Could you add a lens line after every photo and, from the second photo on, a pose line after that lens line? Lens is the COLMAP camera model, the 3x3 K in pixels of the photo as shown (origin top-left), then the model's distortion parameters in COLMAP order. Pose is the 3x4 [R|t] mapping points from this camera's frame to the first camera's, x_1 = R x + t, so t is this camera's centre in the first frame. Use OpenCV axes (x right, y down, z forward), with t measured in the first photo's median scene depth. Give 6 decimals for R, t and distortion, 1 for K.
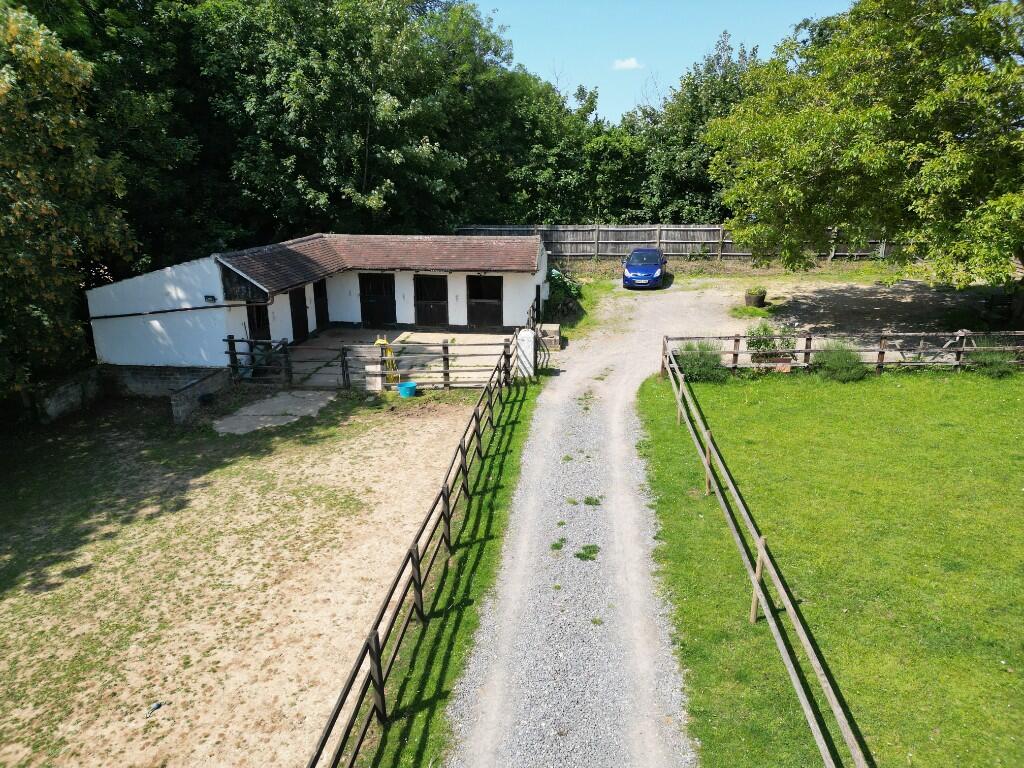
lens RADIAL K [[713.7, 0, 512.0], [0, 713.7, 384.0], [0, 0, 1]] dist [0.084481, -0.097021]
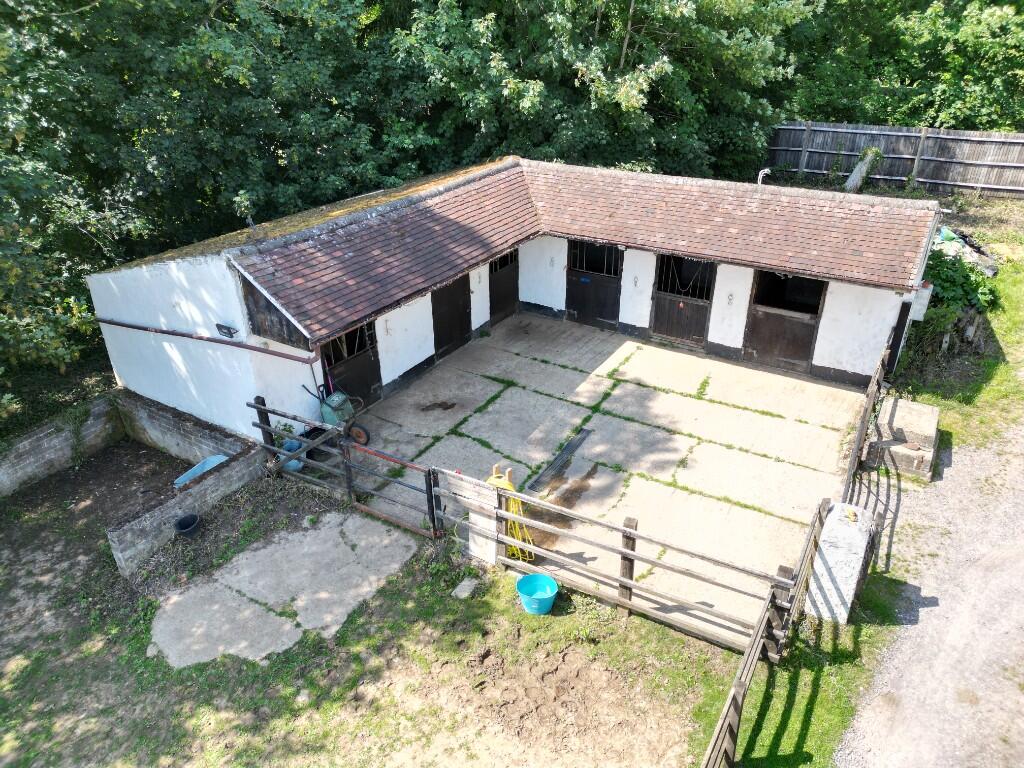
lens RADIAL K [[713.7, 0, 512.0], [0, 713.7, 384.0], [0, 0, 1]] dist [0.084481, -0.097021]
pose [[0.905924, 0.193239, -0.376775, -0.010542], [-0.110467, 0.966839, 0.230262, -0.181013], [0.408777, -0.166979, 0.897229, 0.476943]]
